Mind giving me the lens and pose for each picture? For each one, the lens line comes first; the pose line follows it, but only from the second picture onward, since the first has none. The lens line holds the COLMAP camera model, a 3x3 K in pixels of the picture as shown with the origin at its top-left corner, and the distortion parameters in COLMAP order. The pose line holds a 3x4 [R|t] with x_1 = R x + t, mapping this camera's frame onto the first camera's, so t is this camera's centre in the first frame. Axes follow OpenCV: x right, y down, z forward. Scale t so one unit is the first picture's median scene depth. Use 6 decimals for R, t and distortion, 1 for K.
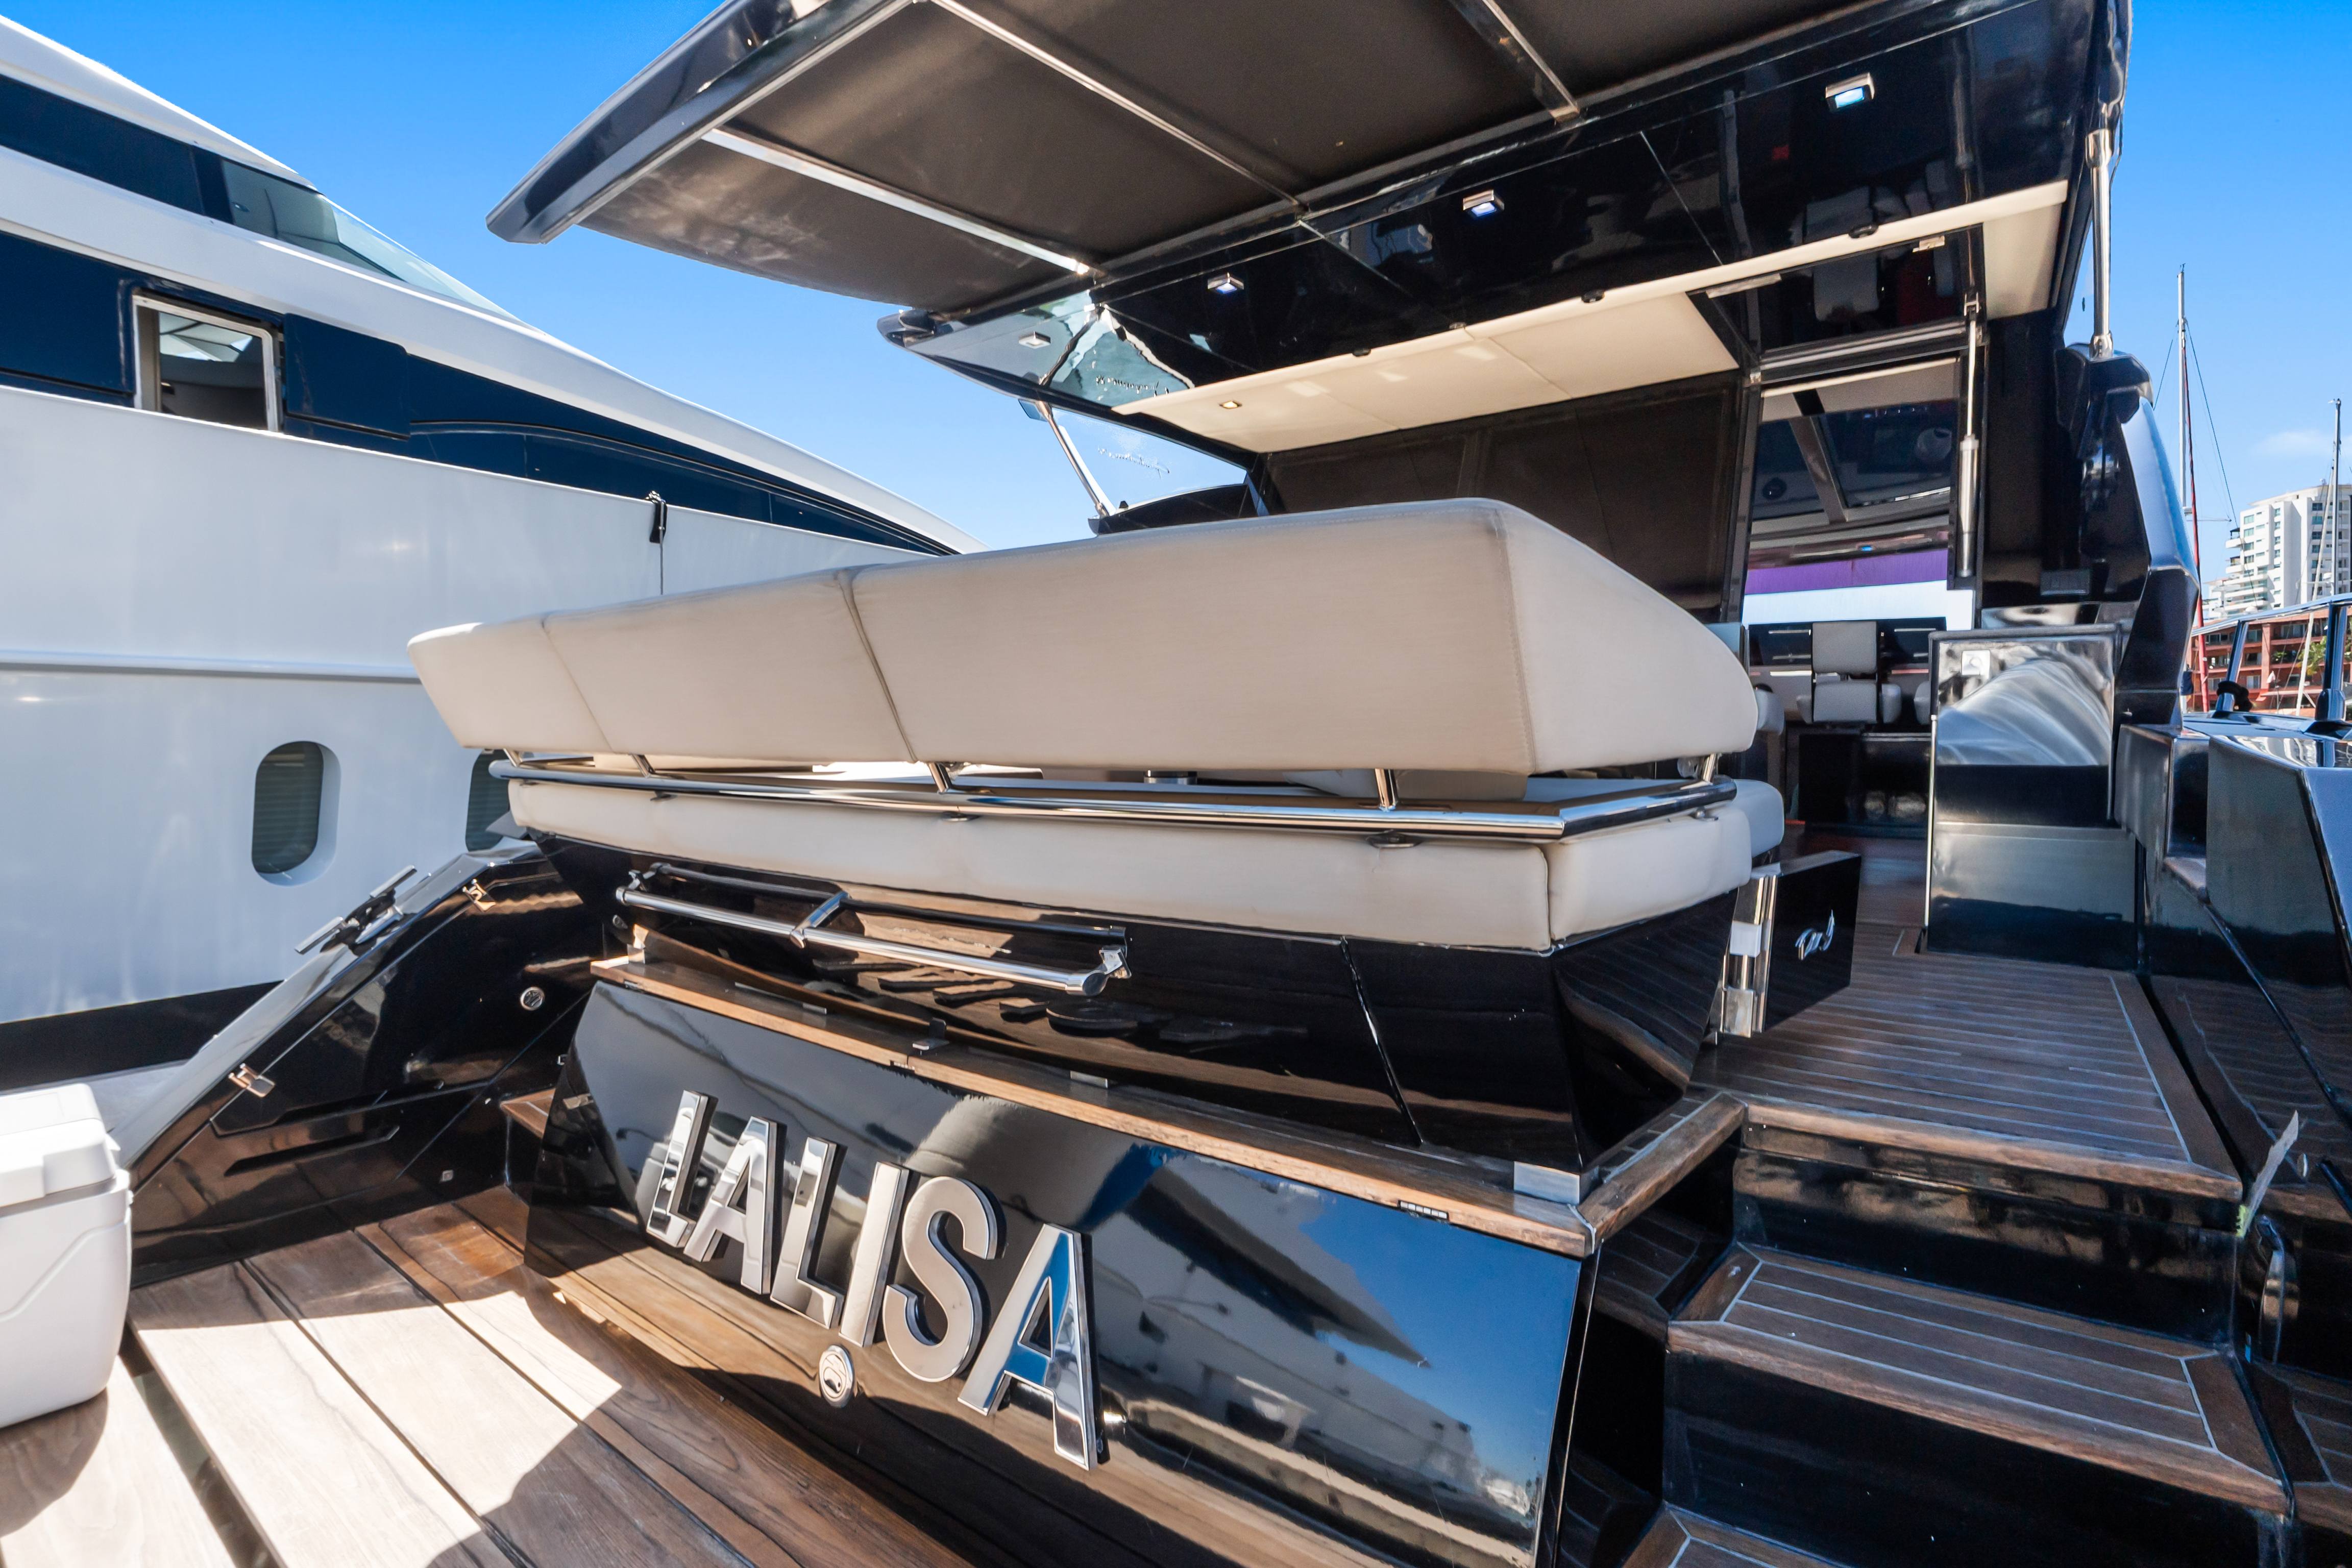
lens RADIAL K [[1064.3, 0, 1161.3], [0, 1064.3, 728.3], [0, 0, 1]] dist [-0.000566, -0.000204]
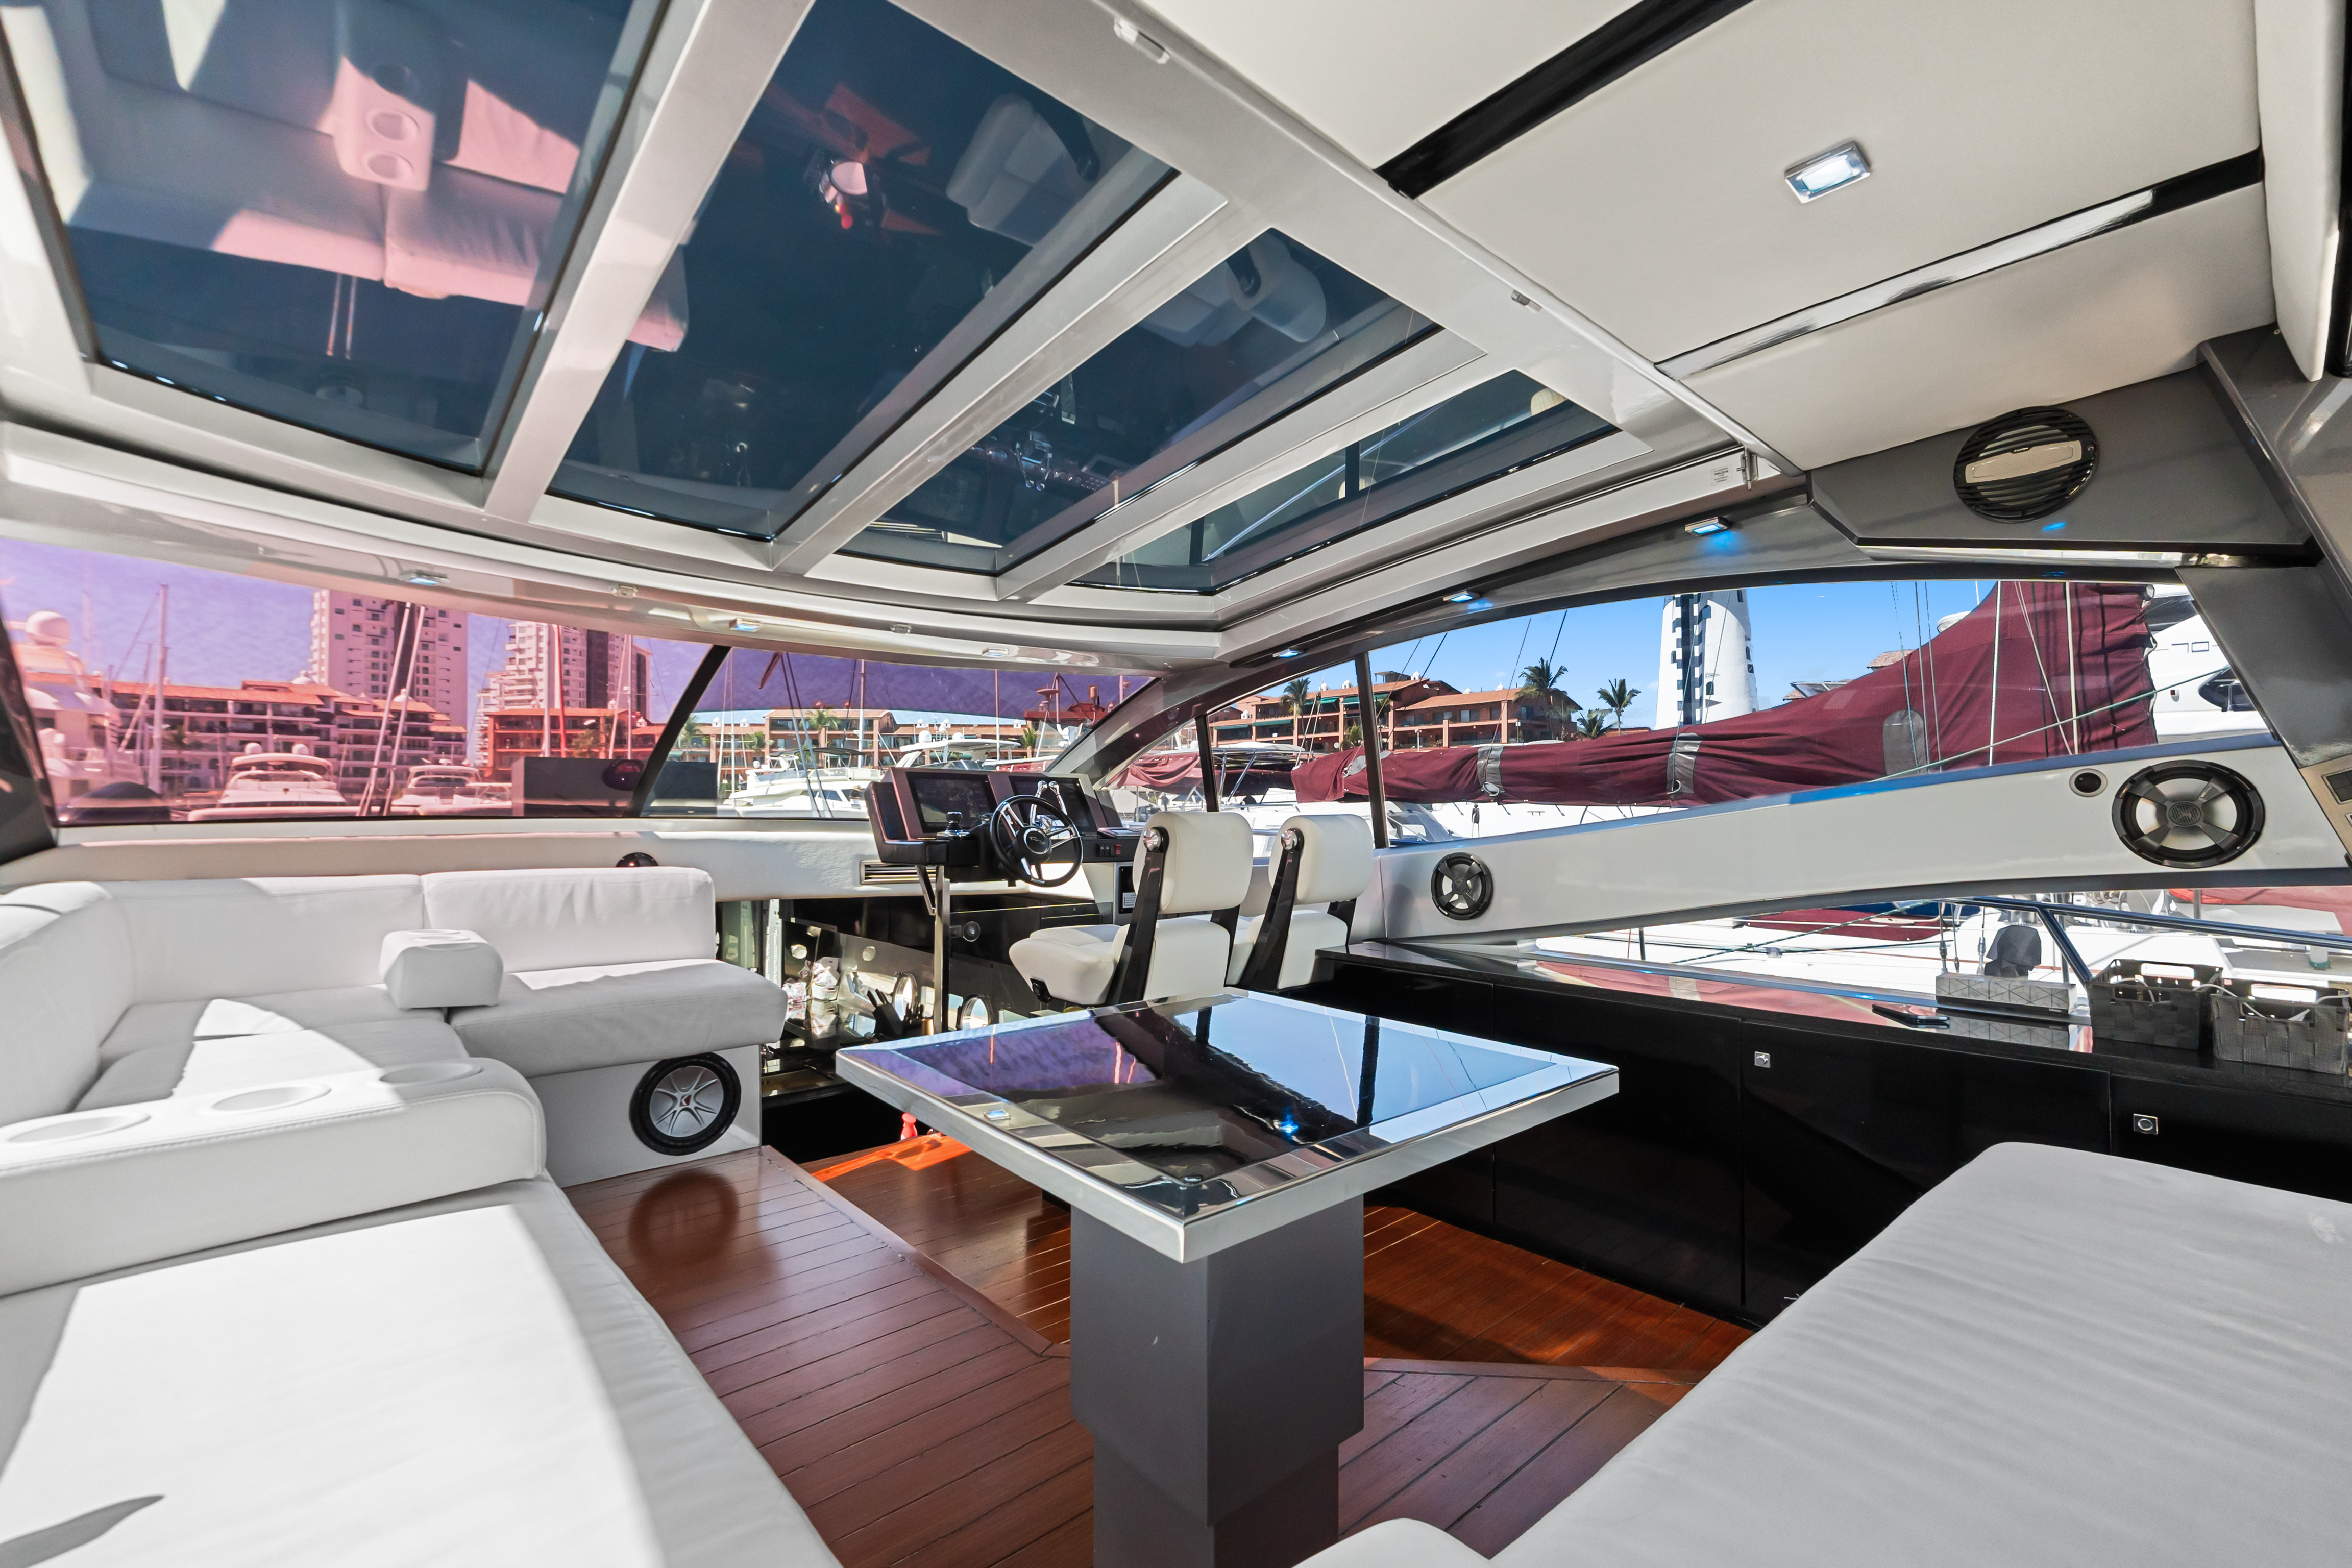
lens RADIAL K [[985.6, 0, 1189.1], [0, 985.6, 784.3], [0, 0, 1]] dist [-0.011368, 0.000494]
pose [[0.164177, 0.008978, 0.986390, 0.154644], [-0.000714, 0.999959, -0.008983, -0.097525], [-0.986431, 0.000770, 0.164177, 0.842336]]
